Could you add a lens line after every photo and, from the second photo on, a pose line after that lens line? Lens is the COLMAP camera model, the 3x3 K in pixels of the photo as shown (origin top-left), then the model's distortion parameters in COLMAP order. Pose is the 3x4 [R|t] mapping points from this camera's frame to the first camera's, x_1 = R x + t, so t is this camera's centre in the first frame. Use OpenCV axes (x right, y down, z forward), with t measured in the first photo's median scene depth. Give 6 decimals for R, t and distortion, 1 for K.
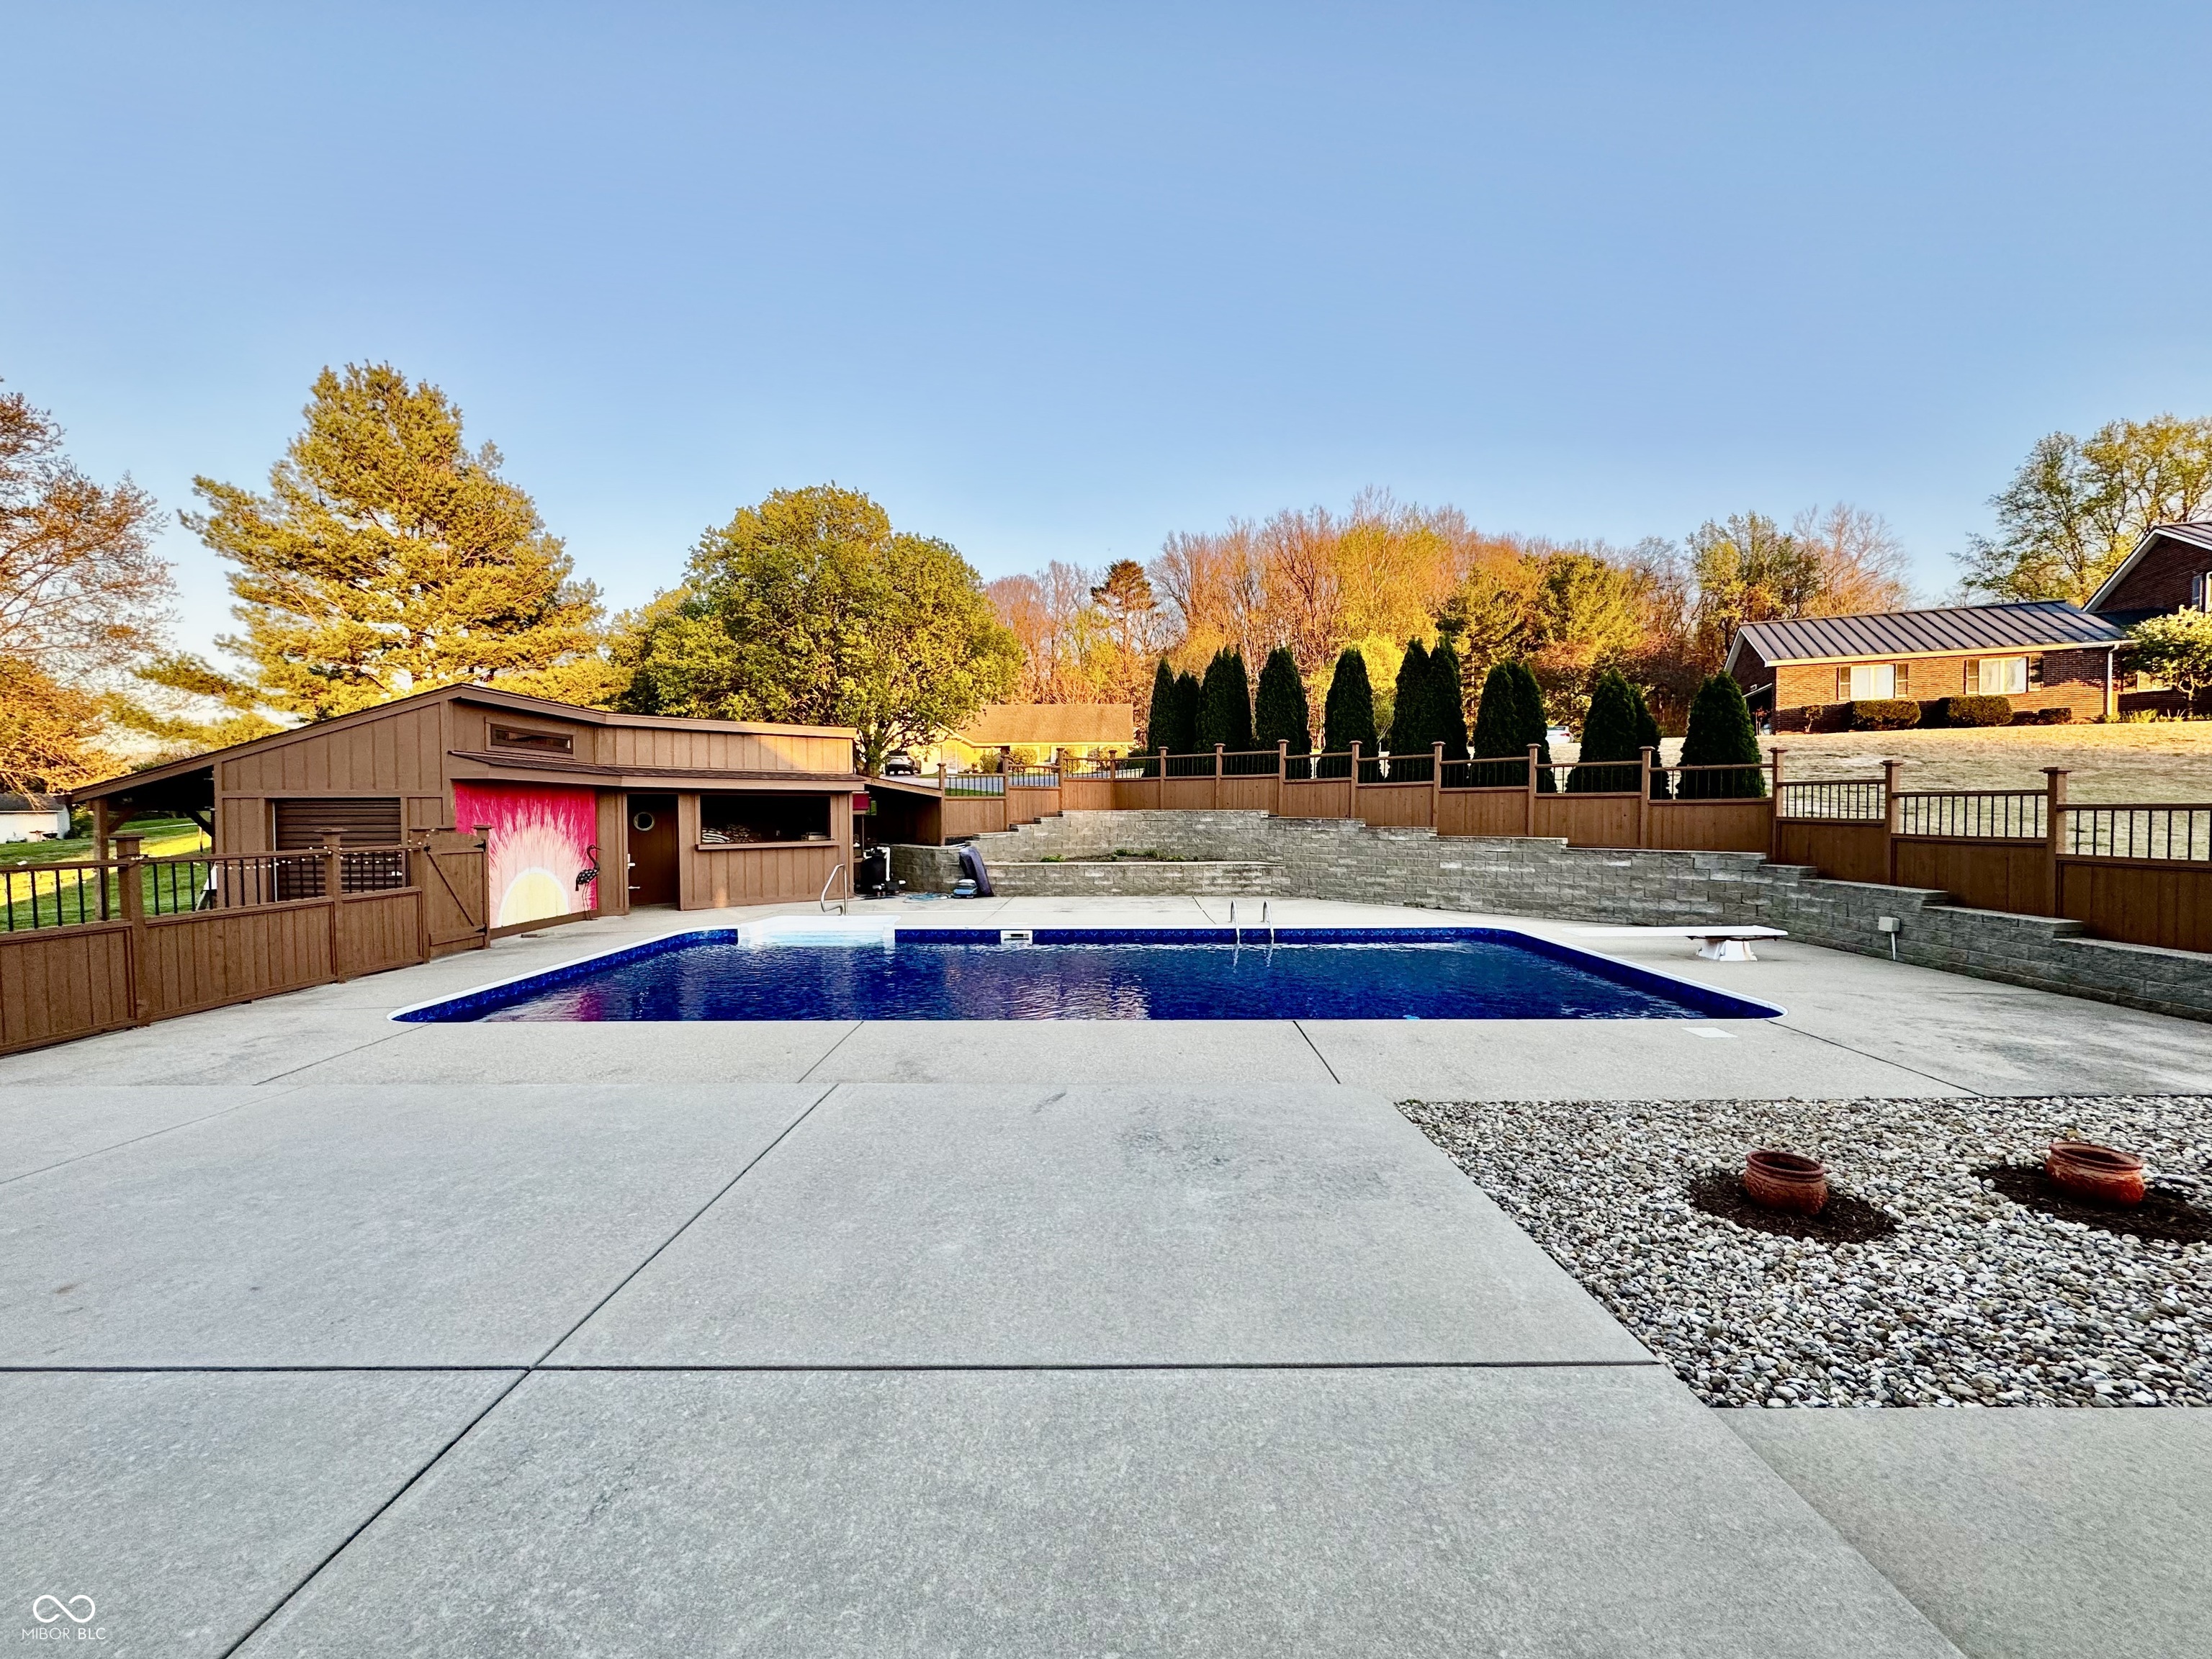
lens RADIAL K [[885.3, 0, 1102.4], [0, 885.3, 829.5], [0, 0, 1]] dist [-0.000152, 0.000257]
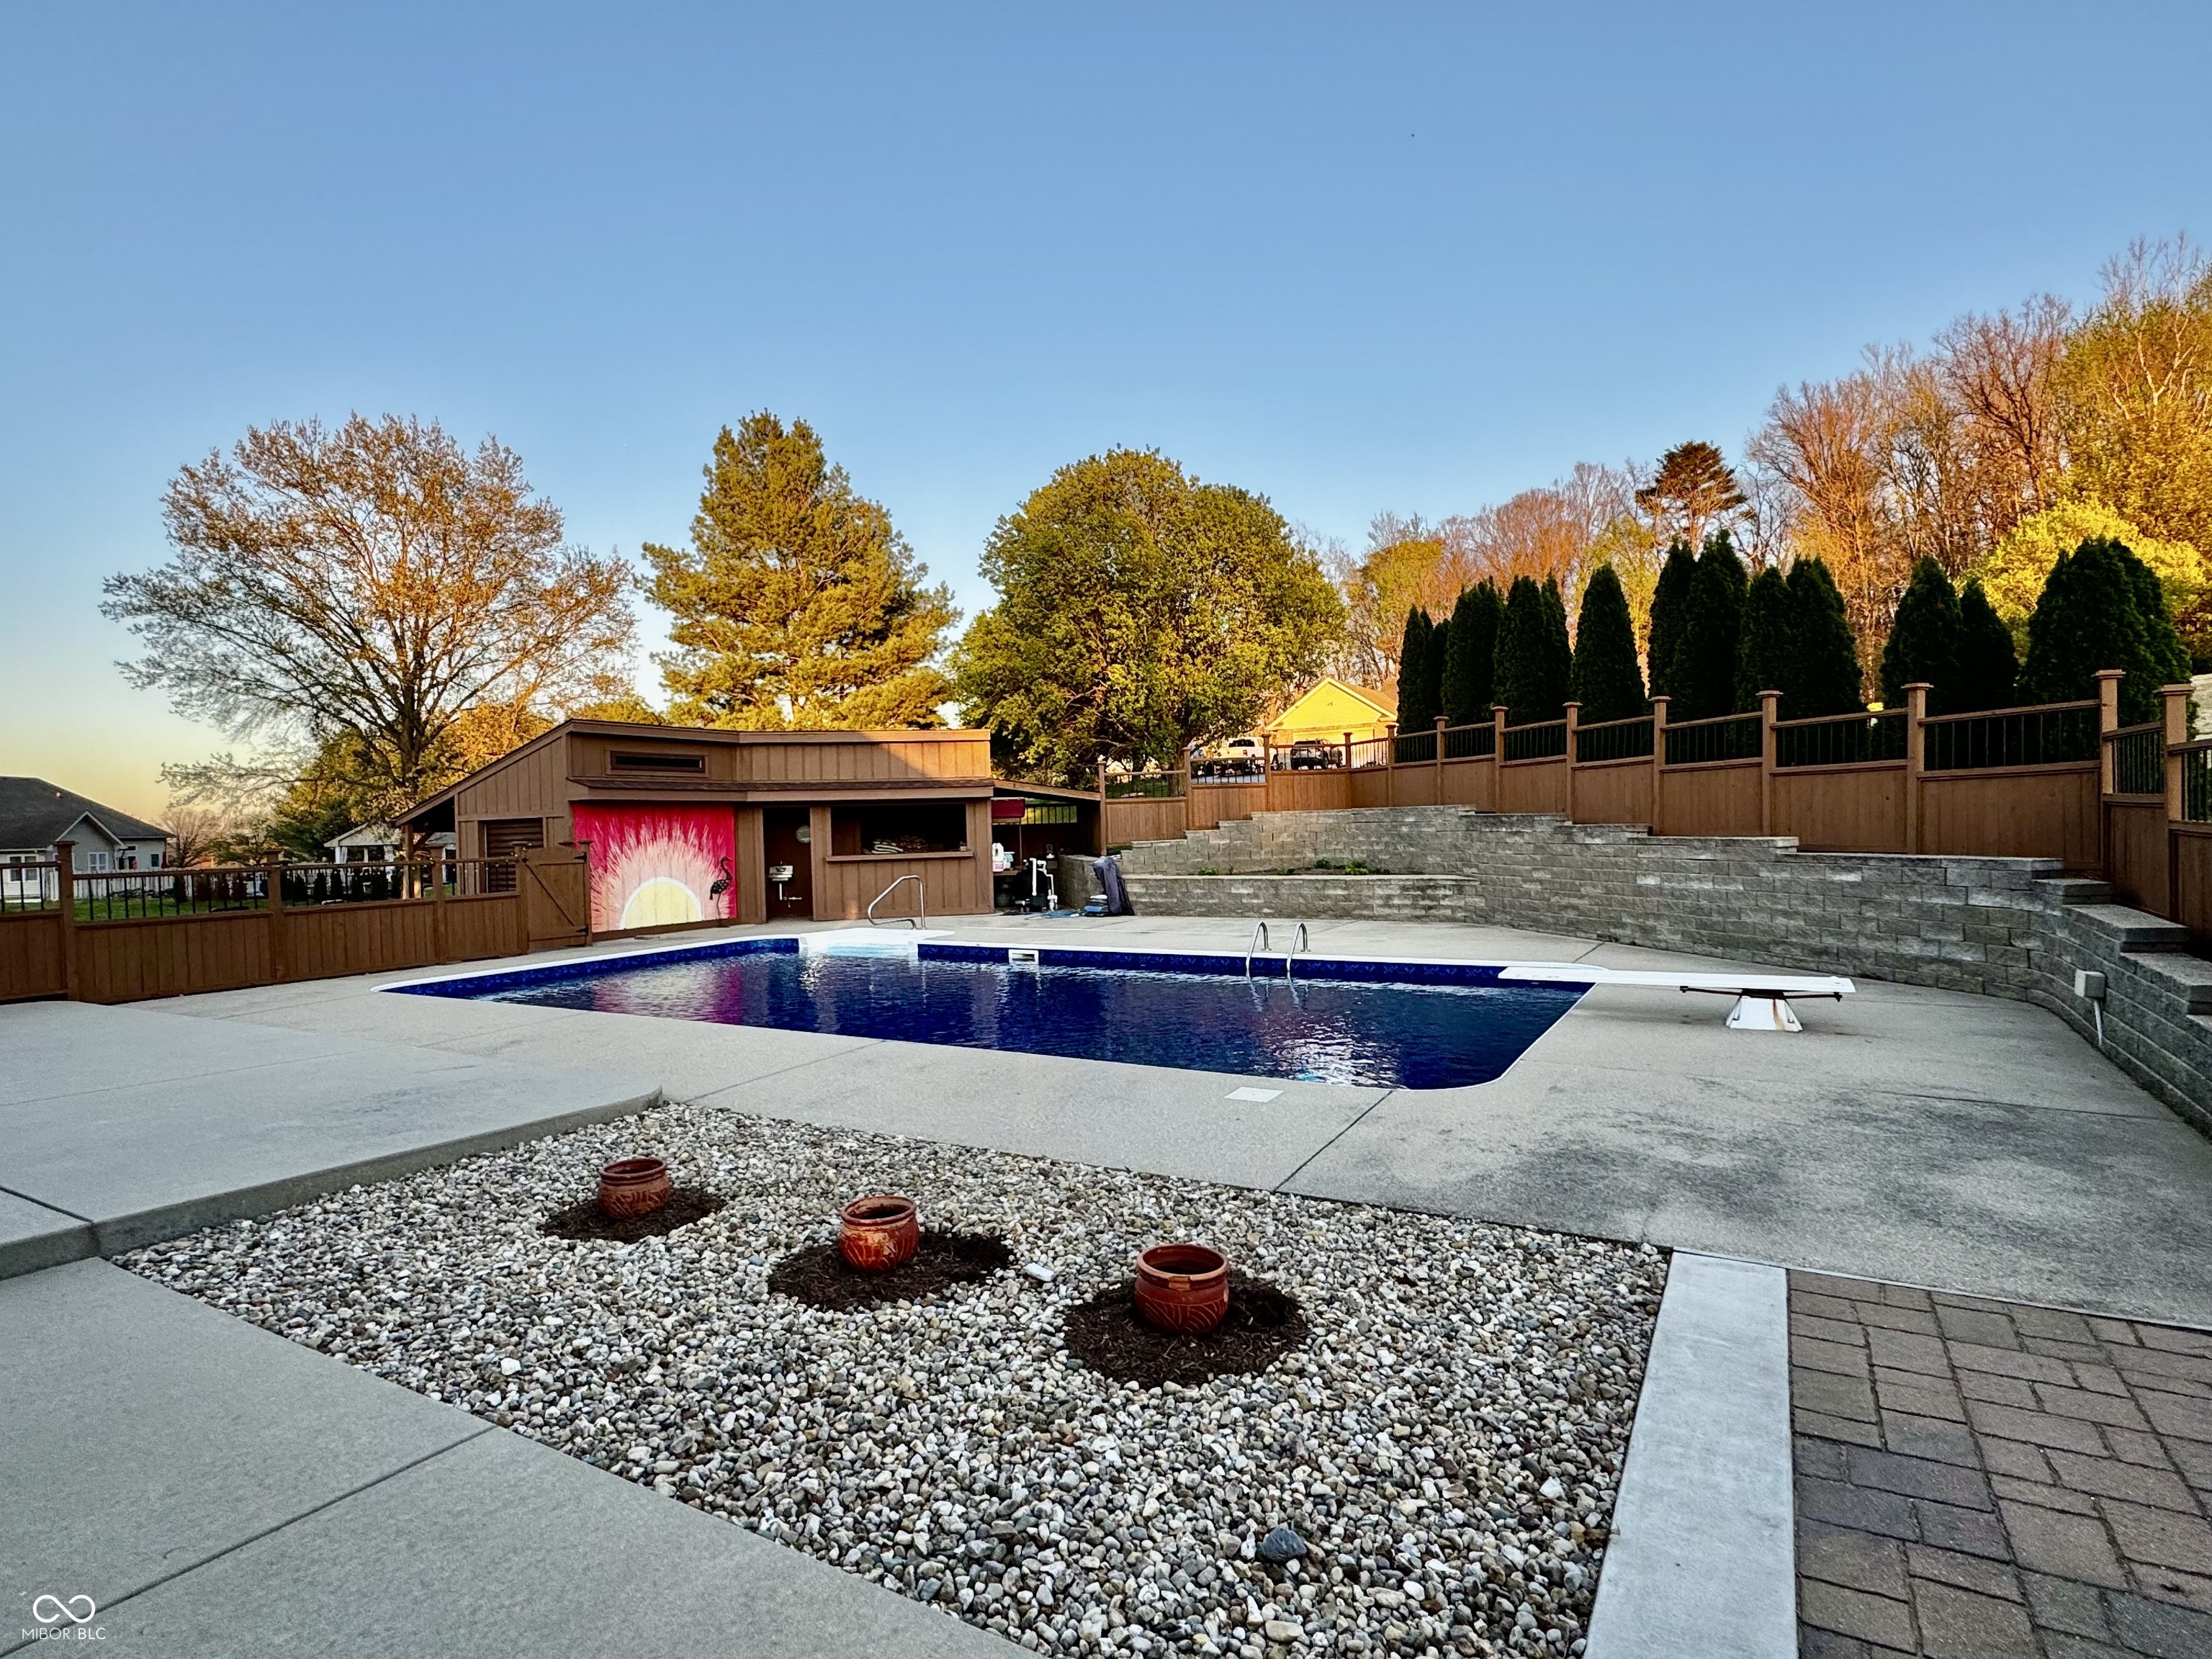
lens RADIAL K [[1130.4, 0, 1102.1], [0, 1130.4, 840.3], [0, 0, 1]] dist [0.000018, 0.000185]
pose [[0.861842, -0.013161, -0.507006, 0.433668], [0.013754, 0.999902, -0.002576, 0.006038], [0.506991, -0.004753, 0.861939, 0.044763]]
